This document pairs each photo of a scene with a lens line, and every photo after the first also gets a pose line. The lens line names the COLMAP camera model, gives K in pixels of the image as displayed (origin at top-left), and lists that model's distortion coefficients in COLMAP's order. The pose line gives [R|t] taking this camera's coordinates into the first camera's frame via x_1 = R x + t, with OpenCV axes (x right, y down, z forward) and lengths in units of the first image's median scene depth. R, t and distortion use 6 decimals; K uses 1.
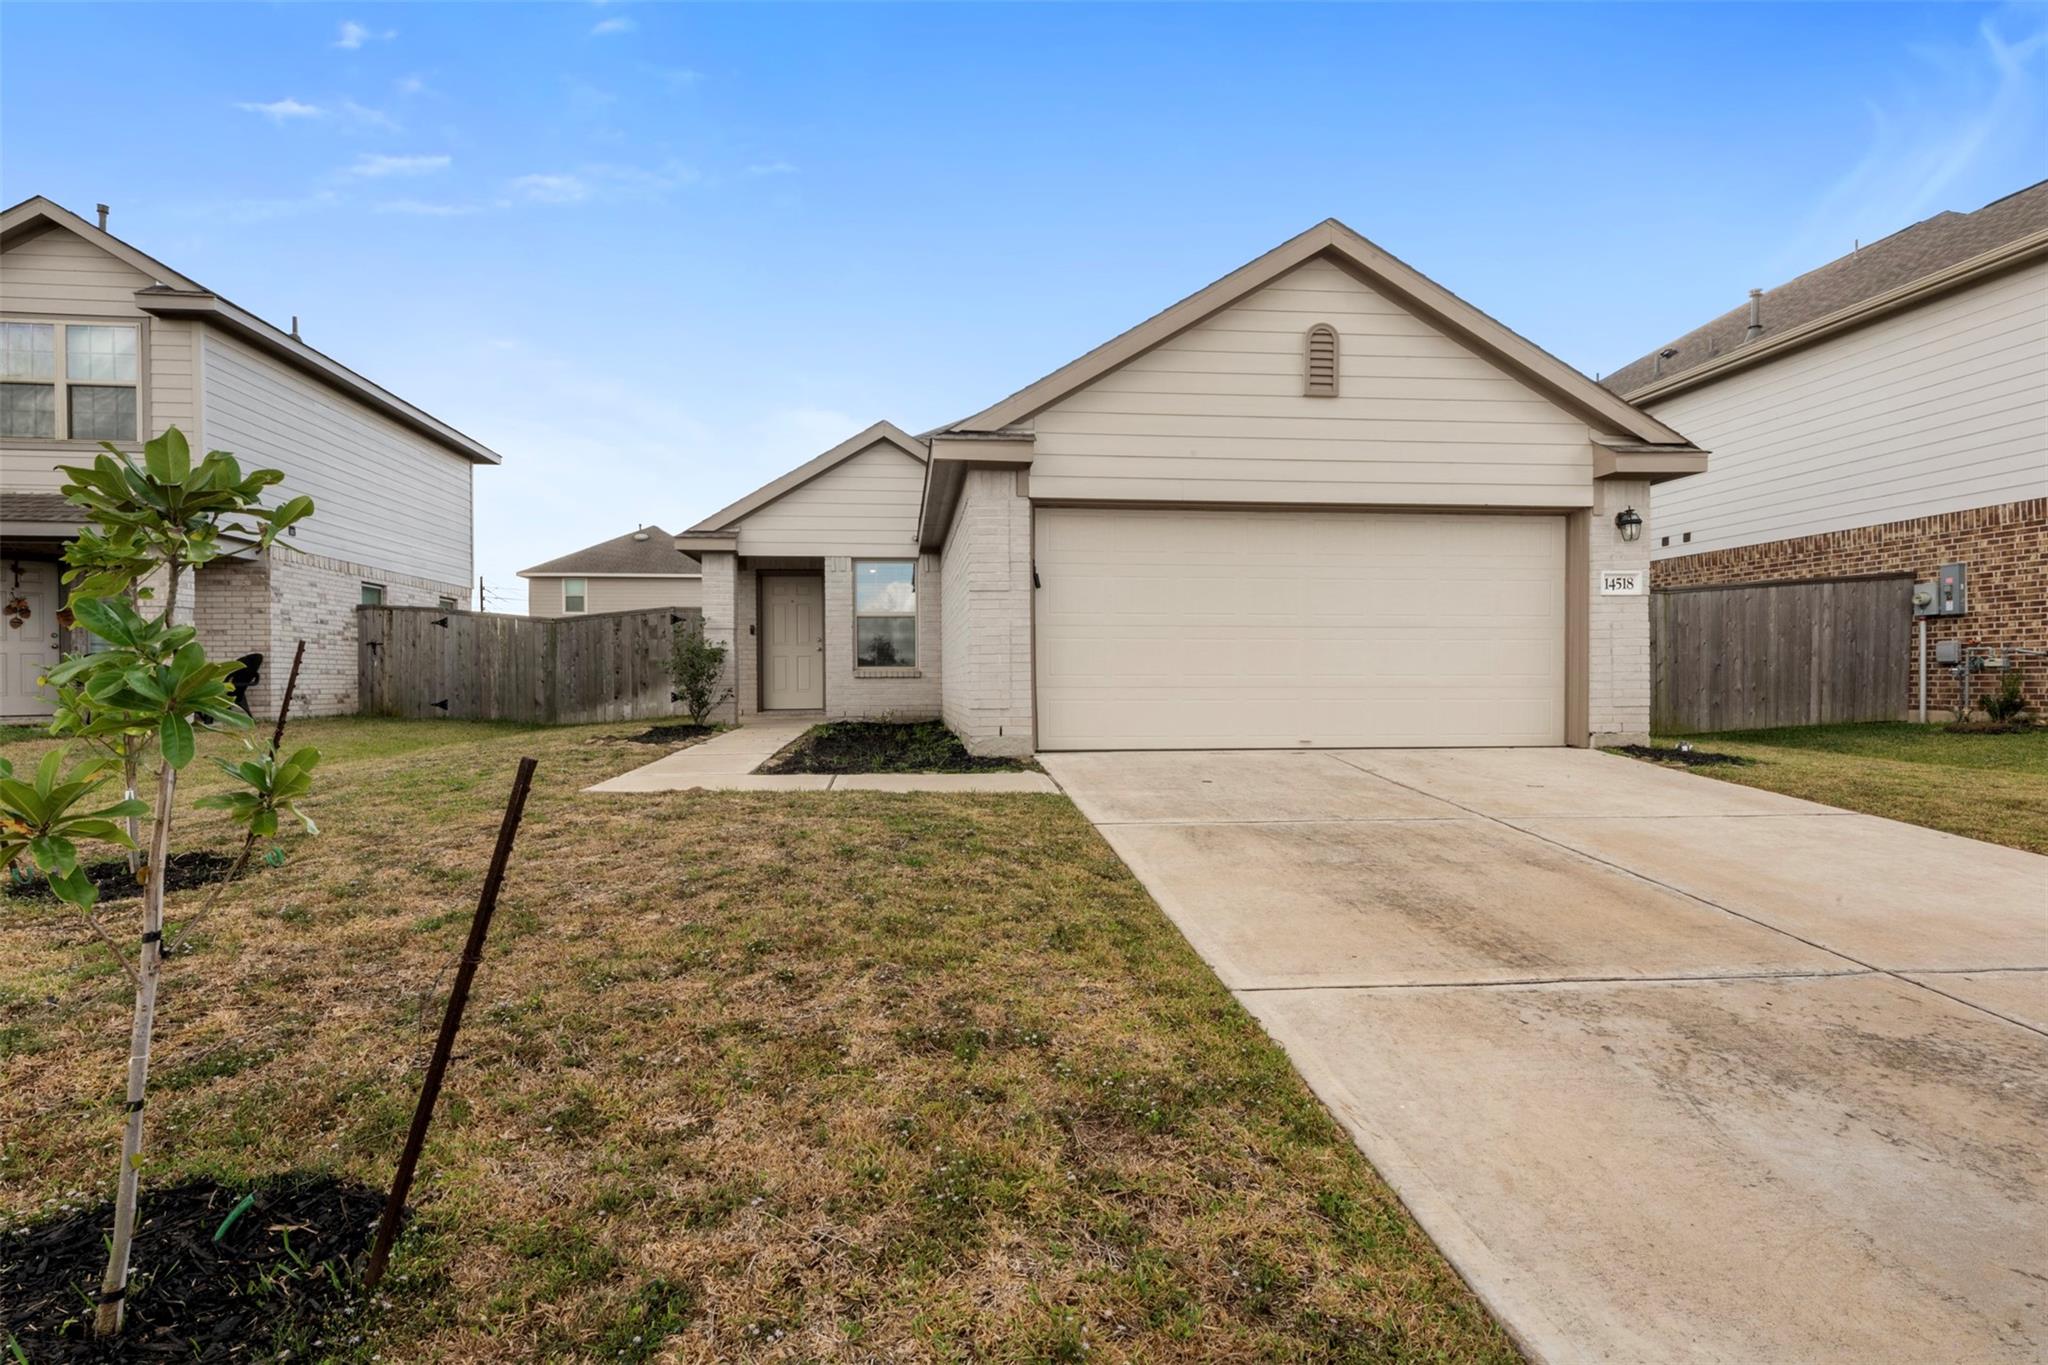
lens RADIAL K [[1090.3, 0, 1017.9], [0, 1090.3, 688.4], [0, 0, 1]] dist [0.018039, 0.000570]
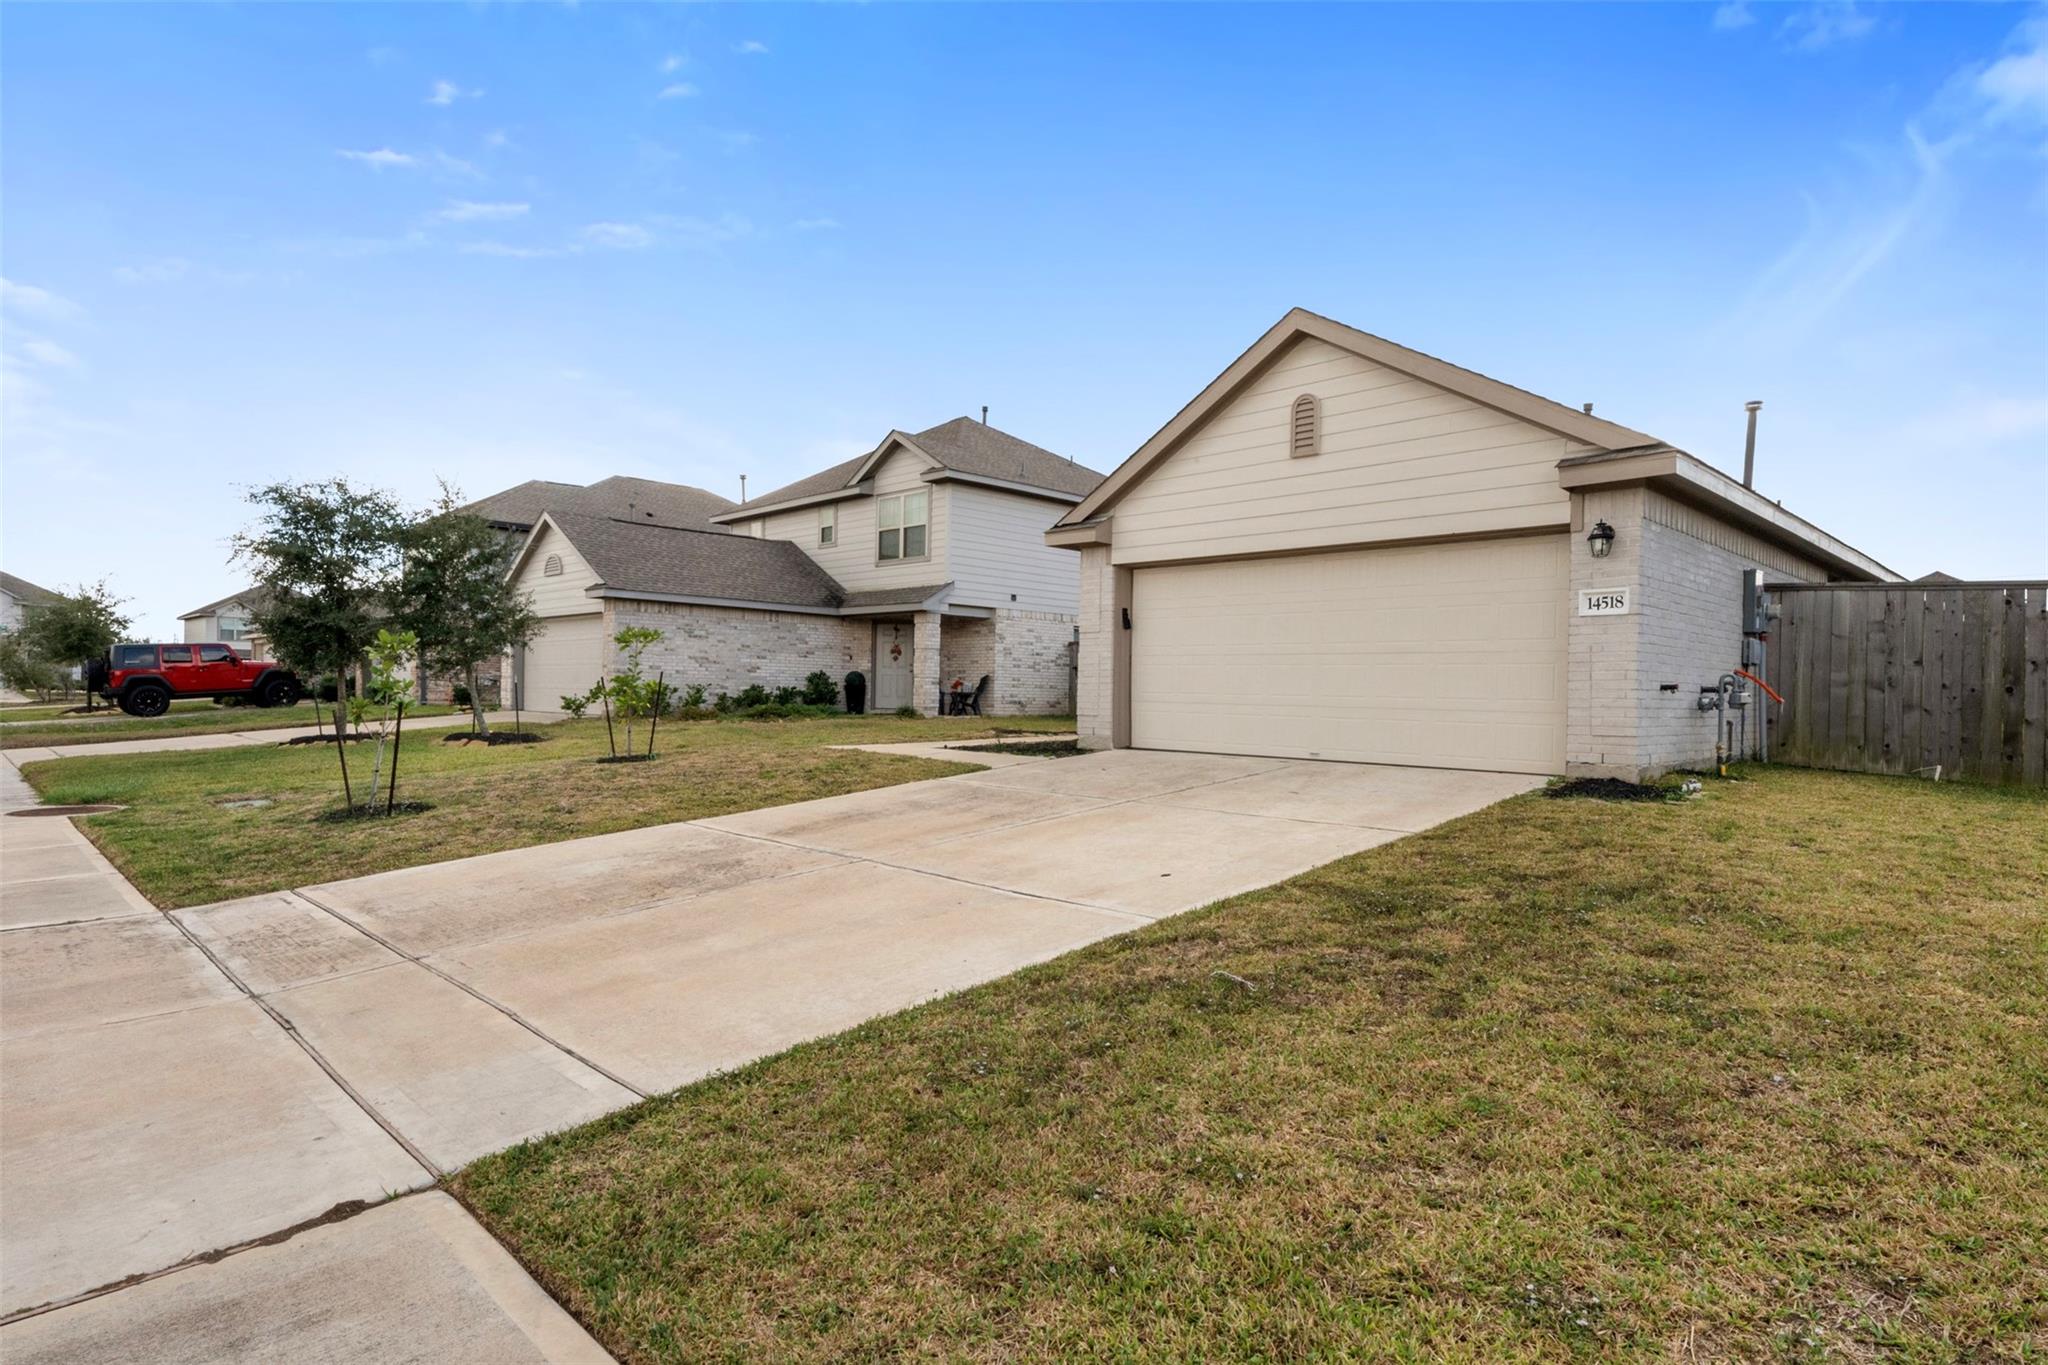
lens RADIAL K [[1090.3, 0, 1025.2], [0, 1090.3, 683.2], [0, 0, 1]] dist [0.018039, 0.000570]
pose [[0.628130, 0.006033, -0.778085, 0.525213], [-0.021345, 0.999727, -0.009480, -0.004687], [0.777816, 0.022563, 0.628087, 0.023795]]
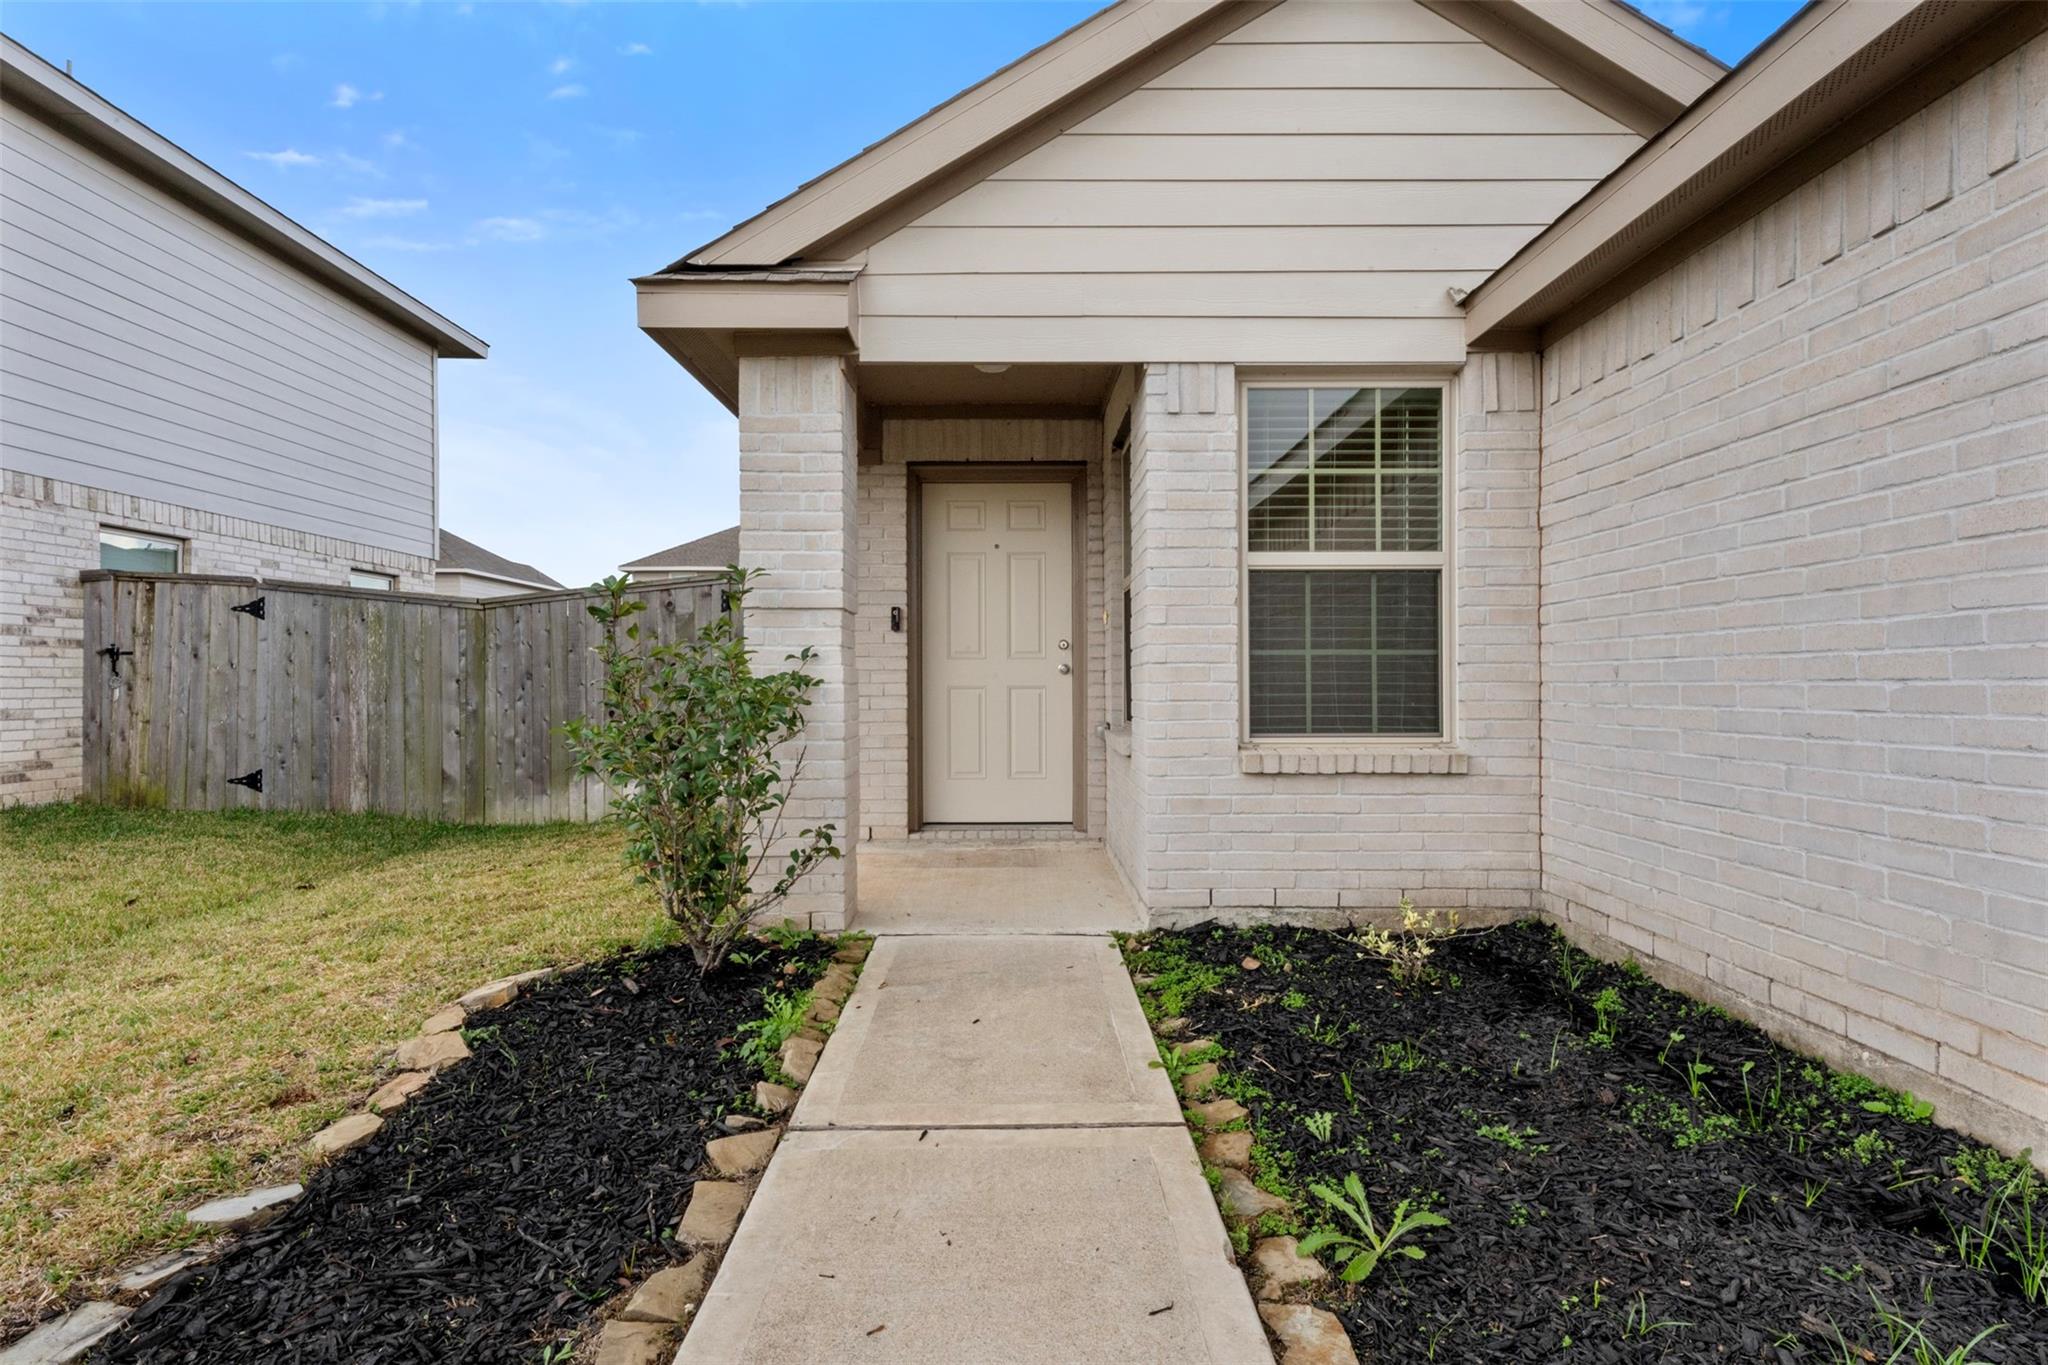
lens RADIAL K [[1041.1, 0, 1027.5], [0, 1041.1, 675.7], [0, 0, 1]] dist [0.001865, 0.000037]
pose [[0.995066, 0.003650, -0.099147, -0.151414], [-0.004890, 0.999913, -0.012265, -0.027496], [0.099094, 0.012690, 0.994997, 0.601551]]
